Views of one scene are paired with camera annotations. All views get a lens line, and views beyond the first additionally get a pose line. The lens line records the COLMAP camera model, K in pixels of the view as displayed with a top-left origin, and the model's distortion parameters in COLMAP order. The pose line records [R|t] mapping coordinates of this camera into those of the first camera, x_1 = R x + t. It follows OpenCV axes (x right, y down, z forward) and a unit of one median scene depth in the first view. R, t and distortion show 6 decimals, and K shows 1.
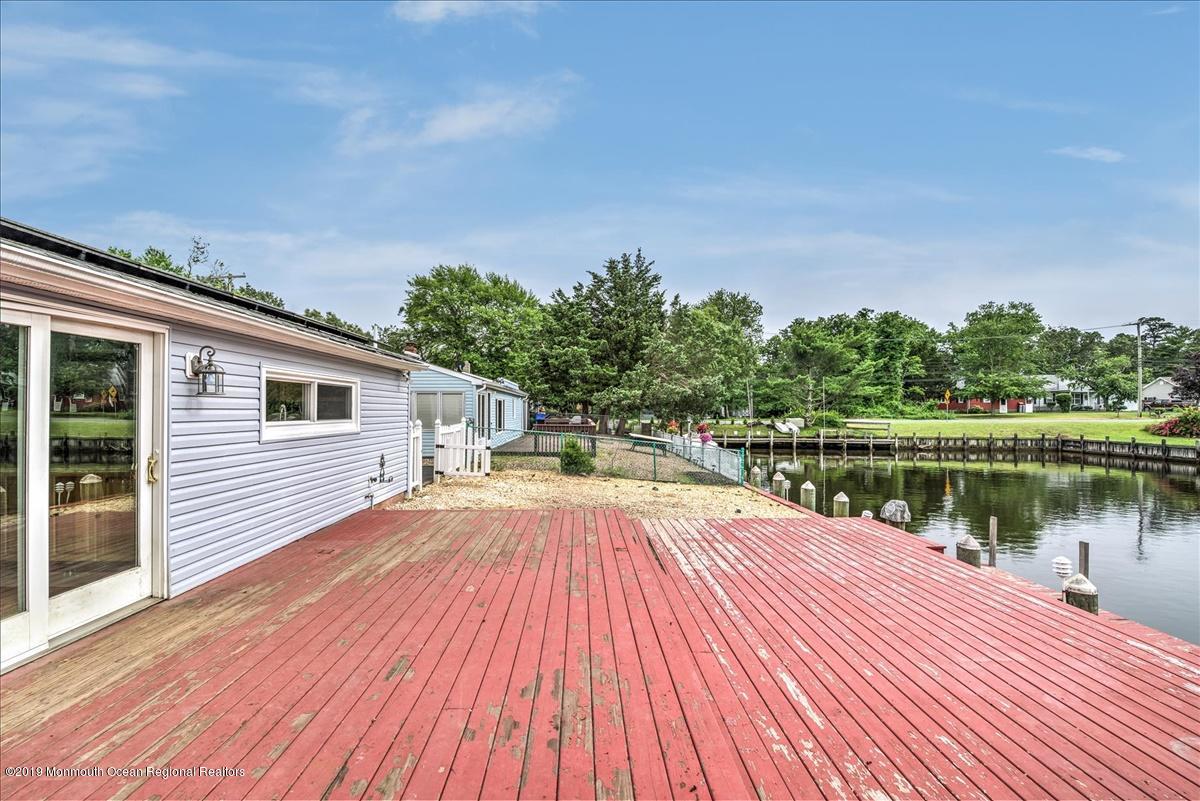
lens RADIAL K [[522.5, 0, 601.9], [0, 522.5, 397.6], [0, 0, 1]] dist [-0.007226, -0.006221]
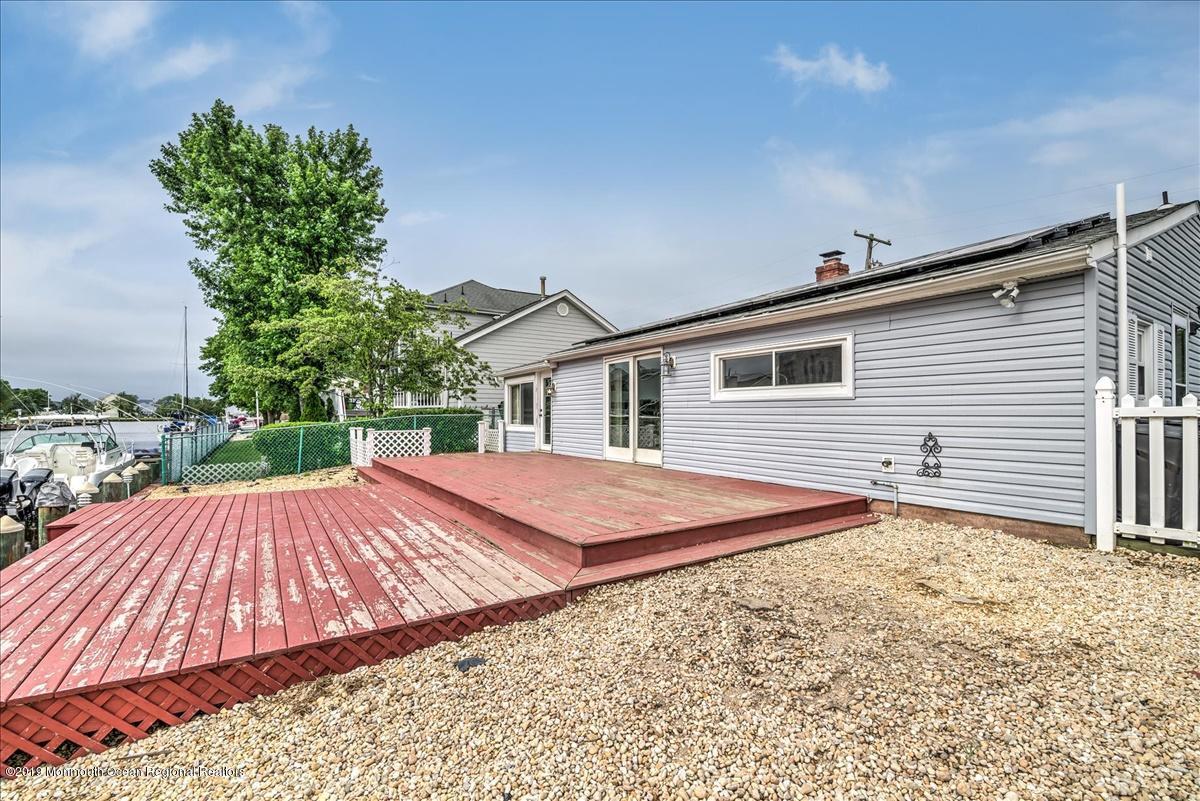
lens RADIAL K [[522.5, 0, 600.8], [0, 522.5, 409.8], [0, 0, 1]] dist [-0.007226, -0.006221]
pose [[-0.863375, -0.008324, -0.504493, 0.366209], [0.007873, 0.999520, -0.029965, 0.136665], [0.504501, -0.029842, -0.862895, 1.930485]]
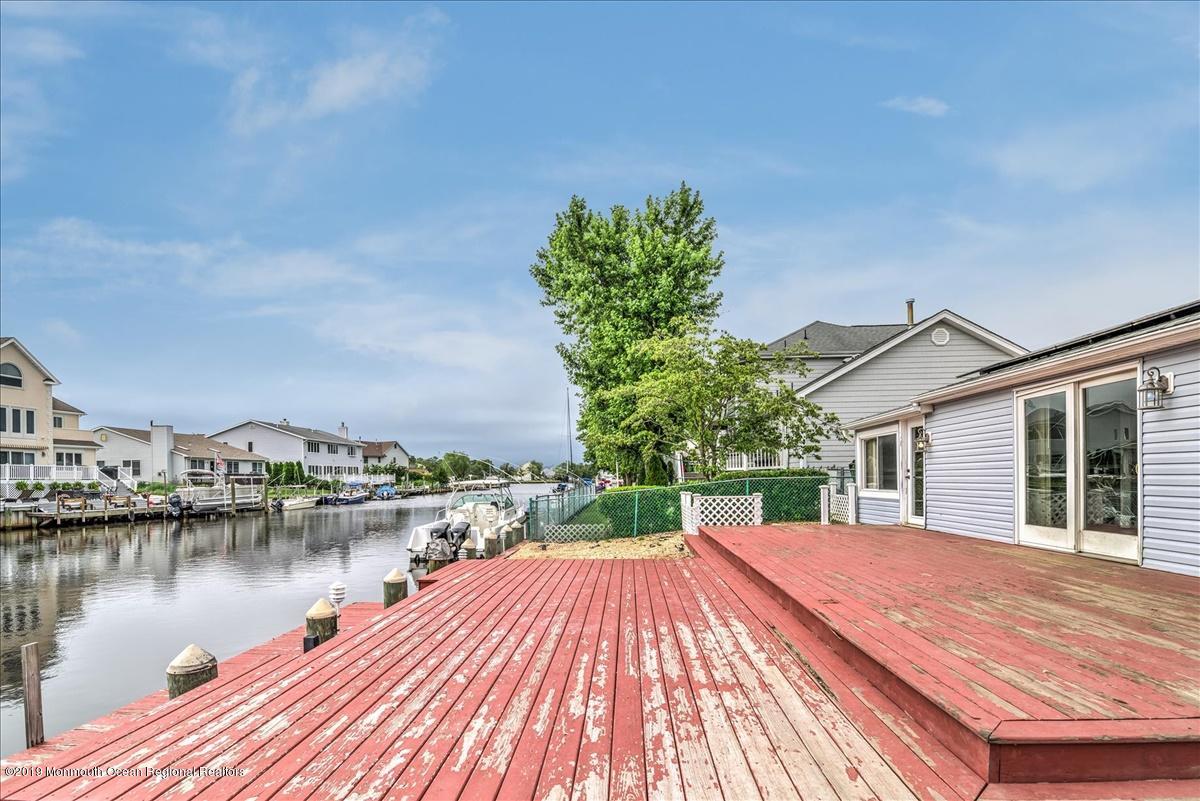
lens RADIAL K [[548.0, 0, 593.3], [0, 548.0, 479.1], [0, 0, 1]] dist [-0.004422, -0.005897]
pose [[-0.993832, 0.007480, 0.110648, 0.268240], [0.005520, 0.999823, -0.018014, 0.122682], [-0.110763, -0.017292, -0.993696, 1.725916]]
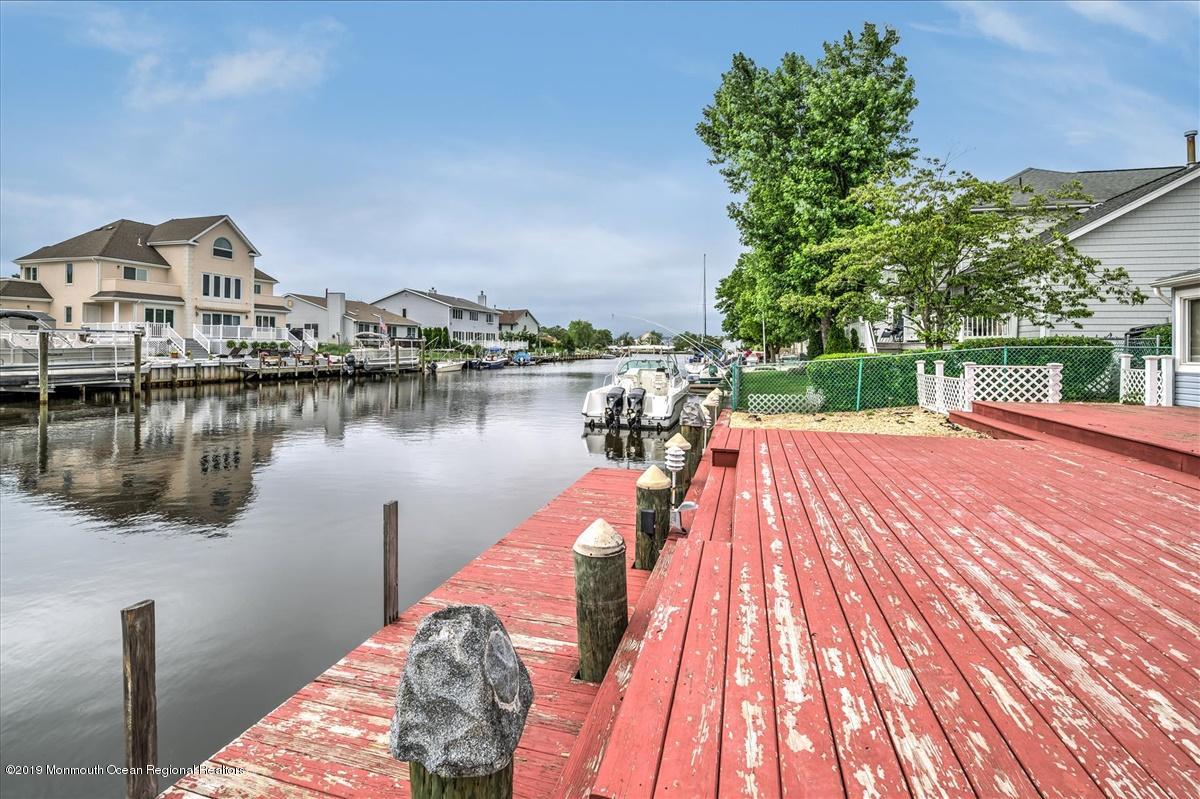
lens RADIAL K [[550.5, 0, 595.9], [0, 550.5, 346.5], [0, 0, 1]] dist [-0.004515, -0.006826]
pose [[-0.949138, -0.011703, 0.314641, 0.650169], [-0.019786, 0.999551, -0.022507, 0.154022], [-0.314237, -0.027588, -0.948944, 1.629264]]
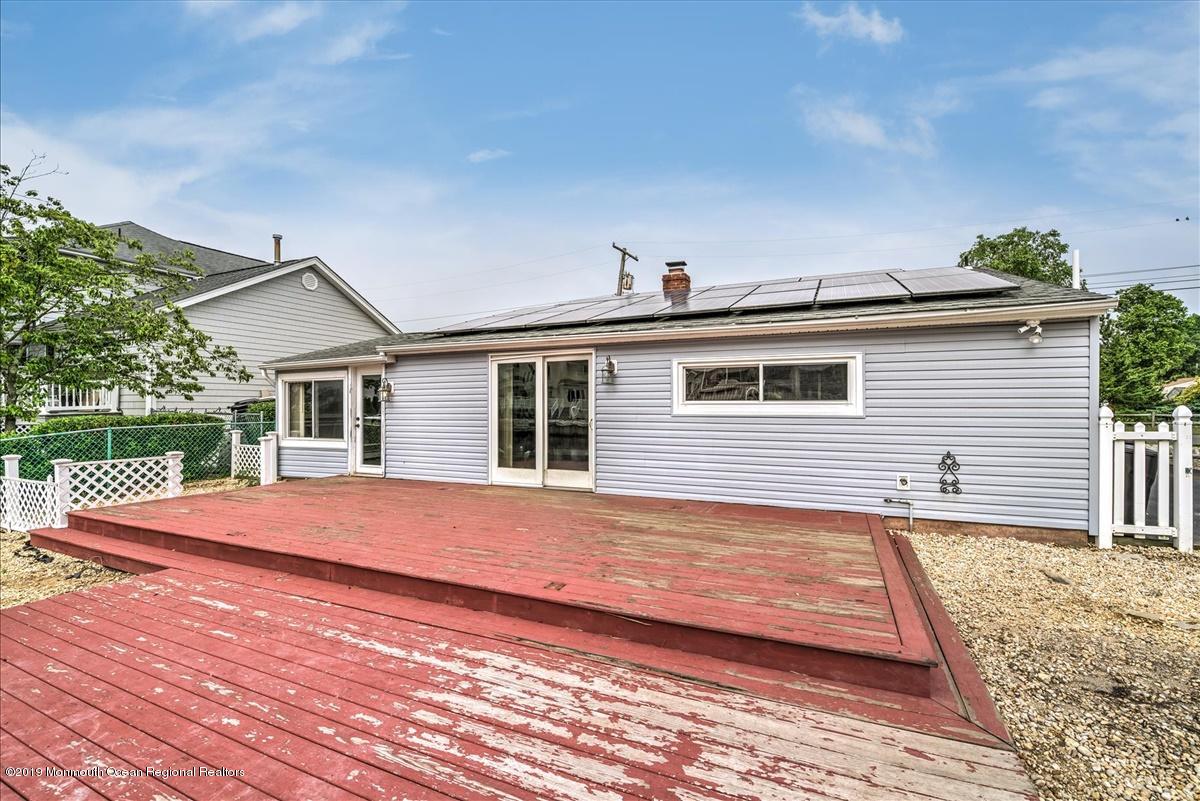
lens RADIAL K [[522.5, 0, 605.0], [0, 522.5, 406.7], [0, 0, 1]] dist [-0.007226, -0.006221]
pose [[-0.452586, -0.003779, -0.891713, 0.572701], [0.020295, 0.999688, -0.014537, 0.069836], [0.891490, -0.024676, -0.452368, 1.297059]]
